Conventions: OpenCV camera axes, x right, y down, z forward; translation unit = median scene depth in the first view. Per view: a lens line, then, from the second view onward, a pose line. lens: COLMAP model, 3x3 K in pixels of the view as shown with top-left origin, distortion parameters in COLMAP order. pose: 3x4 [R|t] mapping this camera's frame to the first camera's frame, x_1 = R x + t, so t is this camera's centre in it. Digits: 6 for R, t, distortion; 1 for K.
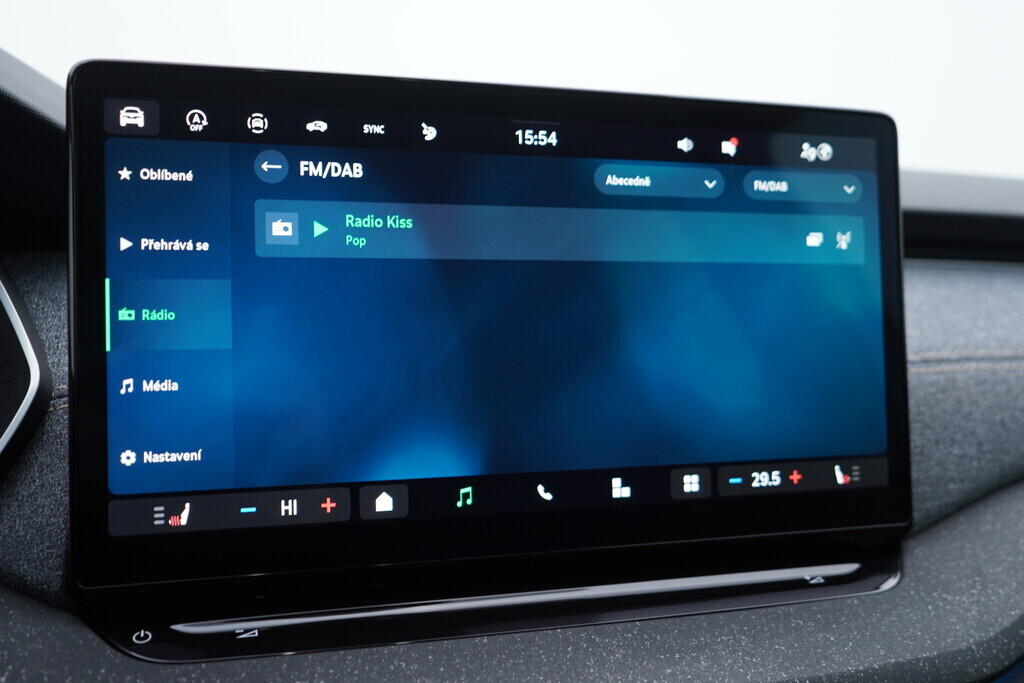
lens RADIAL K [[1049.0, 0, 514.4], [0, 1049.0, 342.5], [0, 0, 1]] dist [0.004107, 0.000000]
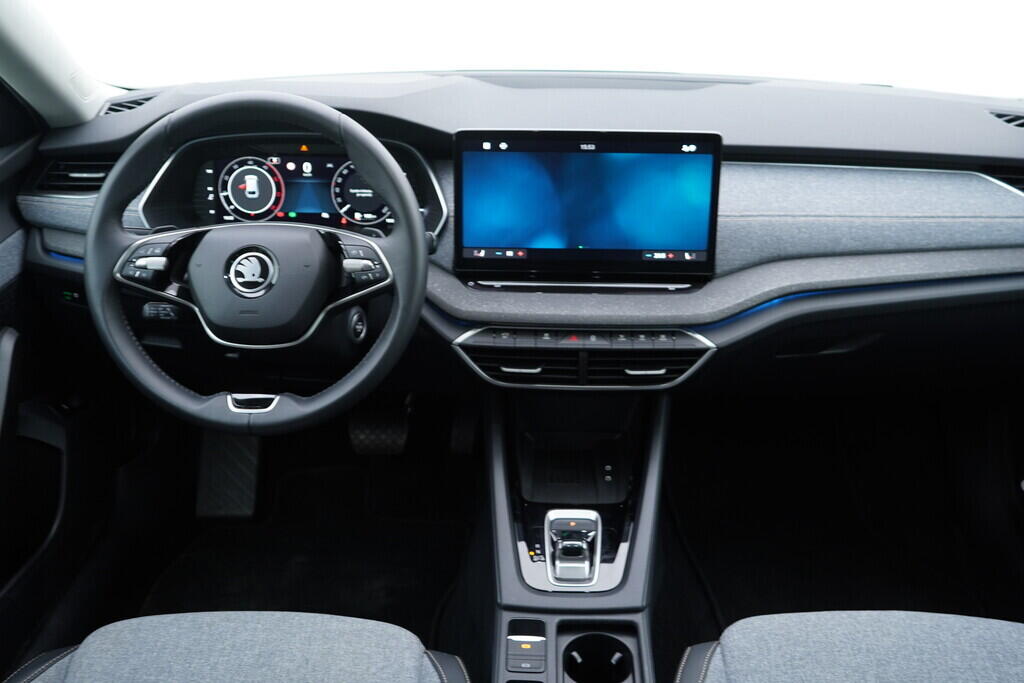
lens RADIAL K [[1049.0, 0, 511.1], [0, 1049.0, 337.7], [0, 0, 1]] dist [0.004107, 0.000000]
pose [[0.941343, 0.128366, -0.312084, 0.923787], [-0.019578, 0.944041, 0.329248, -0.733452], [0.336884, -0.303825, 0.891179, -2.232404]]
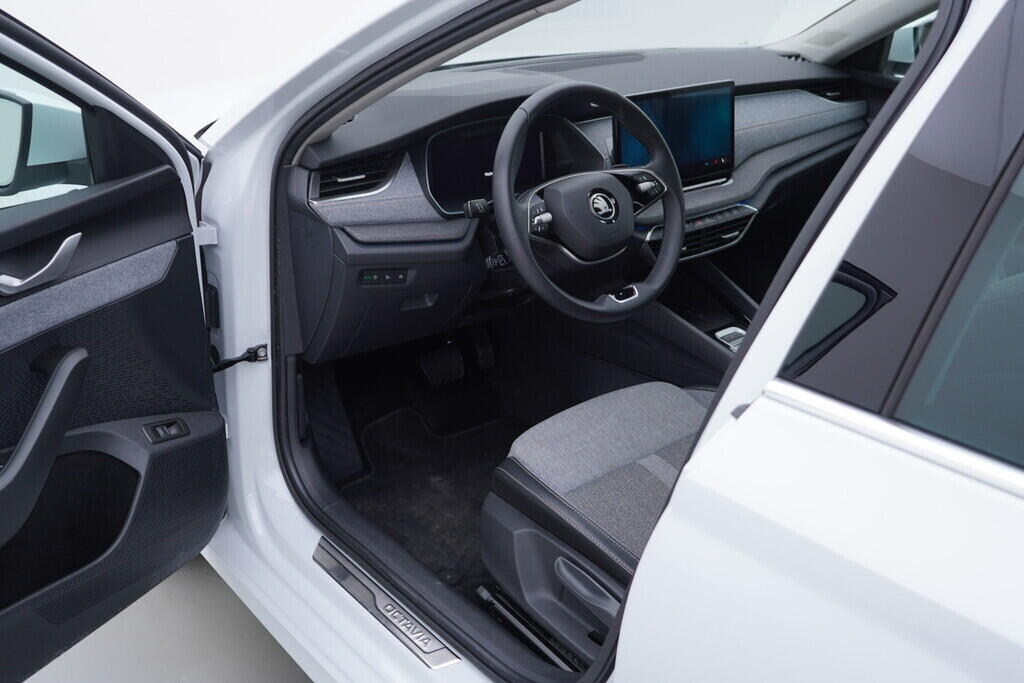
lens RADIAL K [[1049.0, 0, 511.5], [0, 1049.0, 340.6], [0, 0, 1]] dist [0.004107, 0.000000]
pose [[0.930185, -0.145990, 0.336812, -2.669086], [0.024660, 0.940296, 0.339463, -0.861791], [-0.366261, -0.307457, 0.878250, -3.575524]]
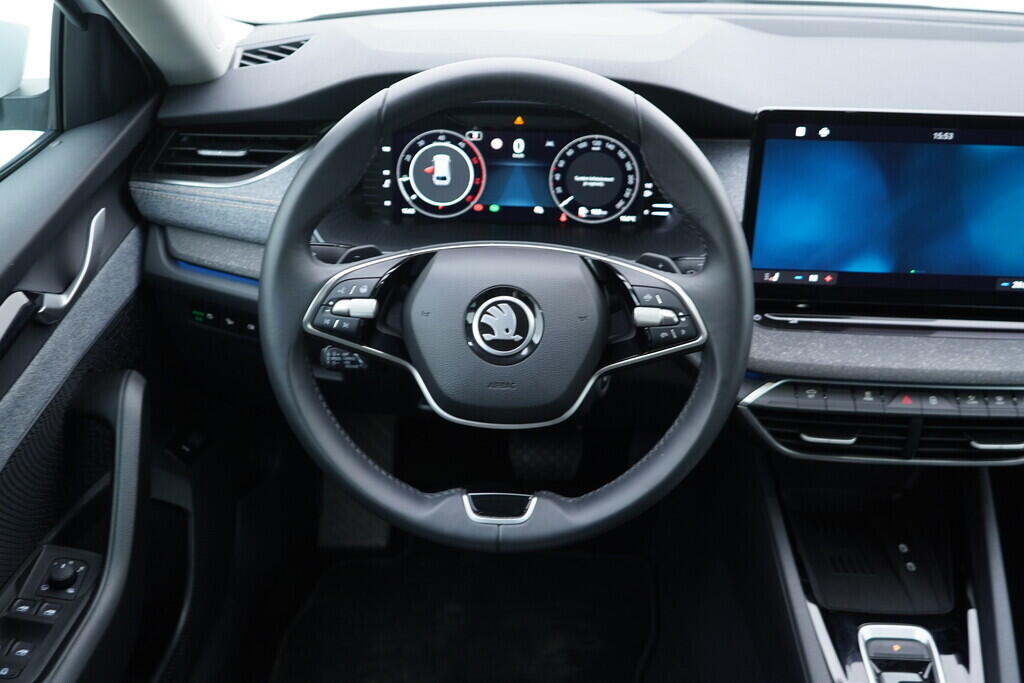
lens RADIAL K [[1049.0, 0, 515.1], [0, 1049.0, 338.5], [0, 0, 1]] dist [0.004107, 0.000000]
pose [[0.940705, 0.173382, -0.291569, -0.119353], [-0.036274, 0.905999, 0.421723, -0.765004], [0.337280, -0.386141, 0.858567, -1.530608]]
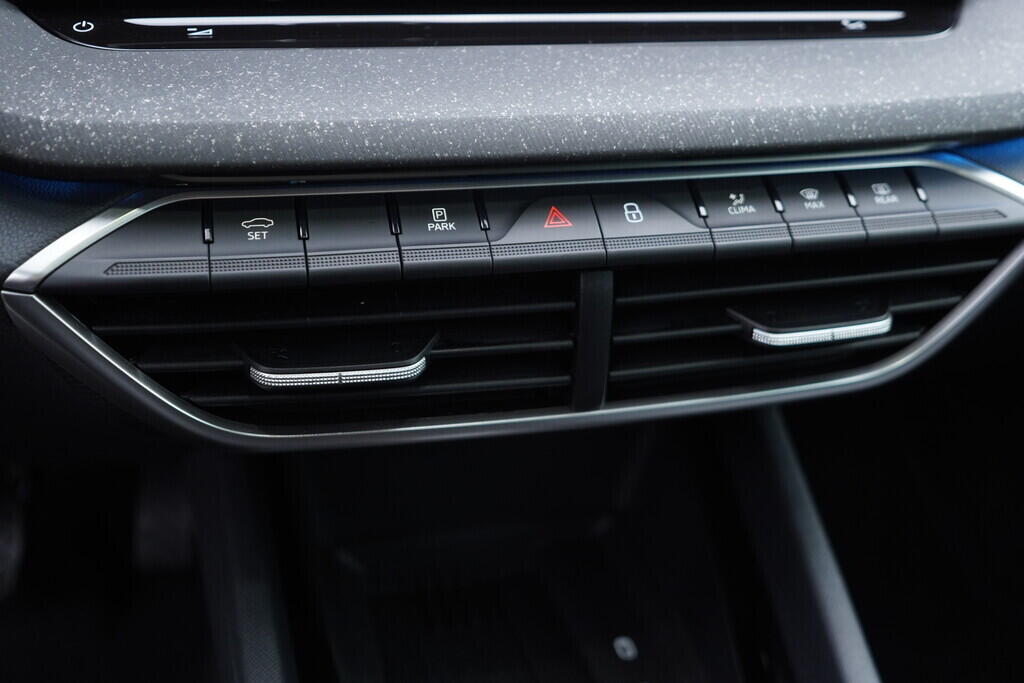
lens RADIAL K [[1049.0, 0, 516.7], [0, 1049.0, 340.8], [0, 0, 1]] dist [0.004107, 0.000000]
pose [[0.997343, 0.042593, -0.059095, 0.075641], [-0.019303, 0.936769, 0.349416, 0.190678], [0.070241, -0.347347, 0.935102, 0.076610]]
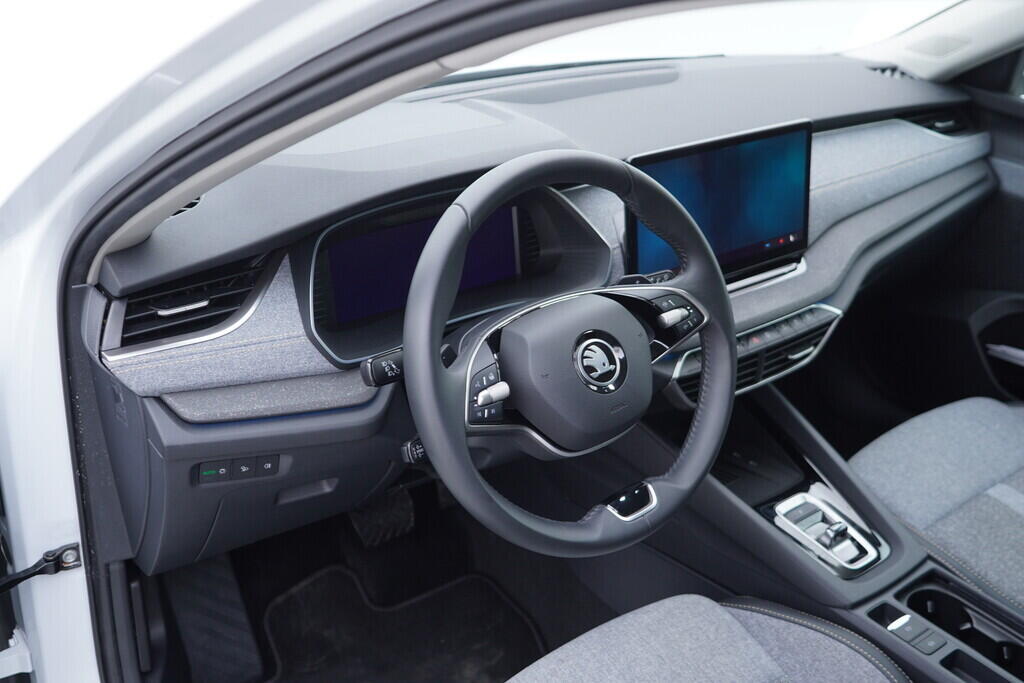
lens RADIAL K [[1049.0, 0, 513.8], [0, 1049.0, 346.7], [0, 0, 1]] dist [0.004107, 0.000000]
pose [[0.941707, -0.145635, 0.303280, -1.745752], [0.022377, 0.926570, 0.375456, -0.911487], [-0.335690, -0.346783, 0.875816, -1.900988]]
